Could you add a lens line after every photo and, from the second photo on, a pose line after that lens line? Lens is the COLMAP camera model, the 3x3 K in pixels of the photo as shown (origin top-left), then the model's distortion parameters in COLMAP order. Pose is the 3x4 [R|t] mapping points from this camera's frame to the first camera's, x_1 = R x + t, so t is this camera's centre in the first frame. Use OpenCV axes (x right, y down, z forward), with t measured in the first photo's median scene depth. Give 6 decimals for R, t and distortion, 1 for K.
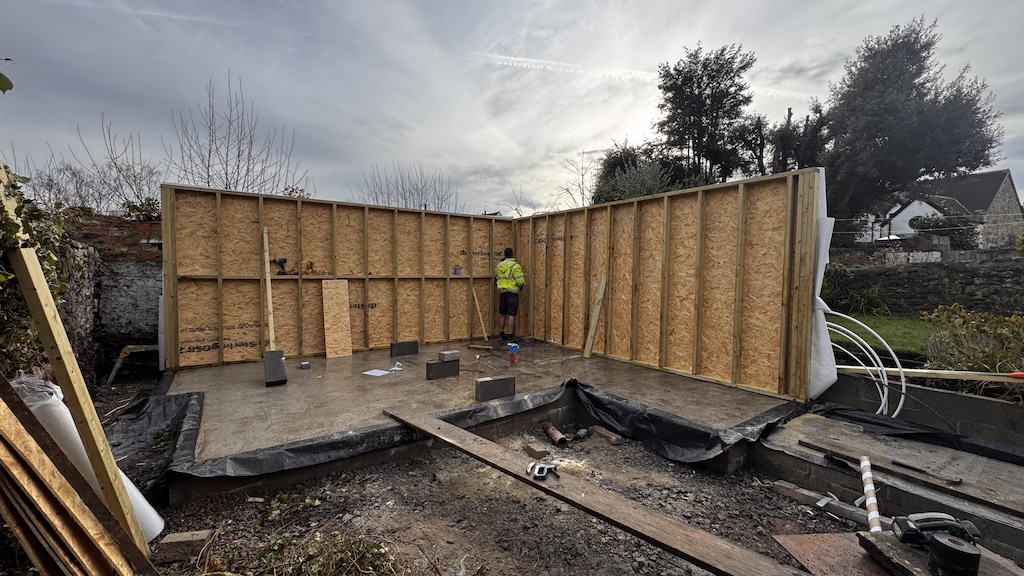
lens RADIAL K [[405.4, 0, 513.4], [0, 405.4, 288.9], [0, 0, 1]] dist [-0.002630, -0.000291]
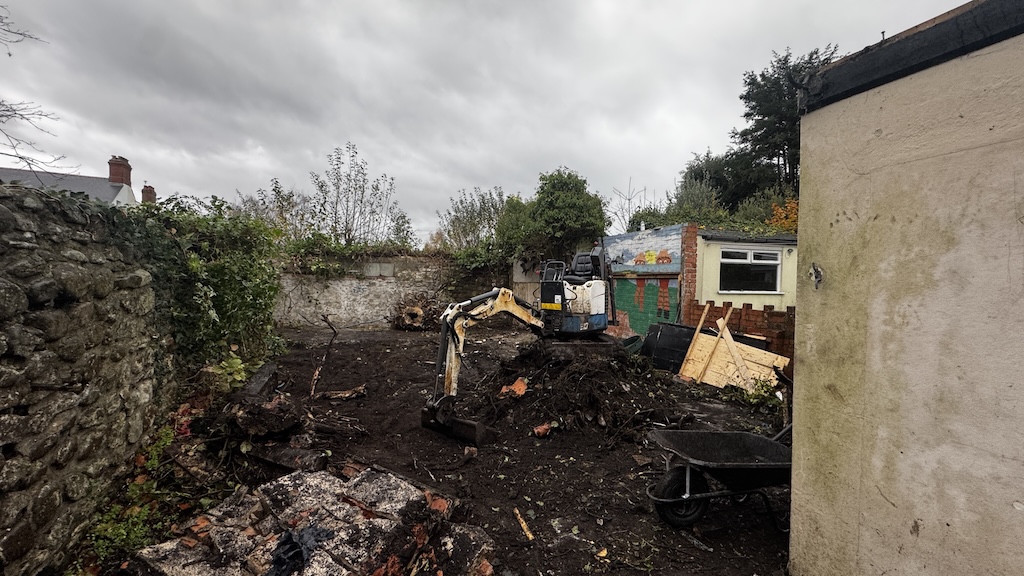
lens RADIAL K [[406.7, 0, 513.4], [0, 406.7, 288.3], [0, 0, 1]] dist [-0.002848, 0.000006]
pose [[0.968054, 0.014531, -0.250320, 0.088735], [-0.020195, 0.999595, -0.020074, -0.004903], [0.249927, 0.024488, 0.967955, -0.093494]]
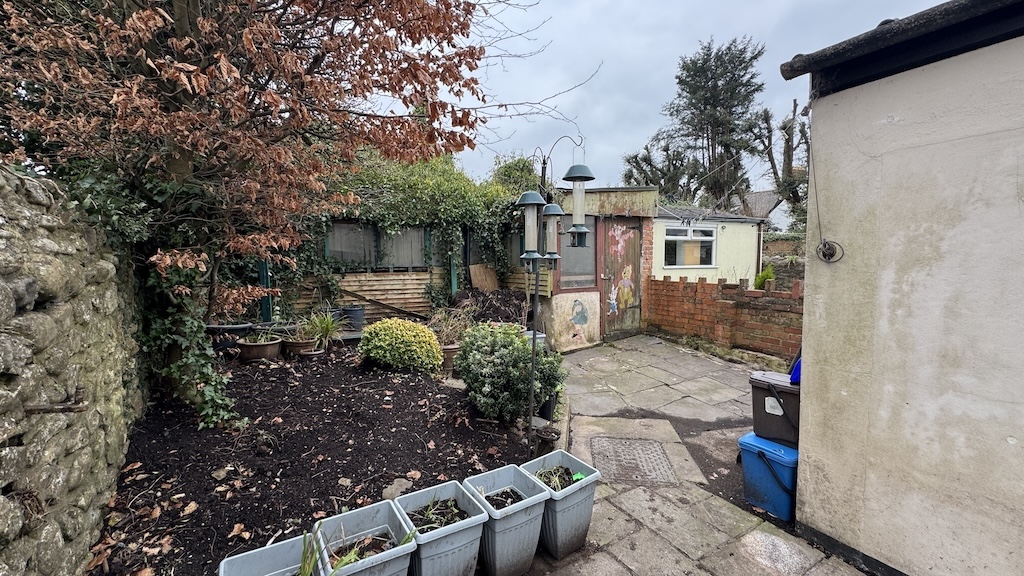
lens RADIAL K [[405.4, 0, 513.4], [0, 405.4, 288.9], [0, 0, 1]] dist [-0.002630, -0.000291]
pose [[0.995354, -0.008531, -0.095907, 0.064232], [0.011463, 0.999482, 0.030062, -0.005388], [0.095601, -0.031022, 0.994936, -0.094847]]
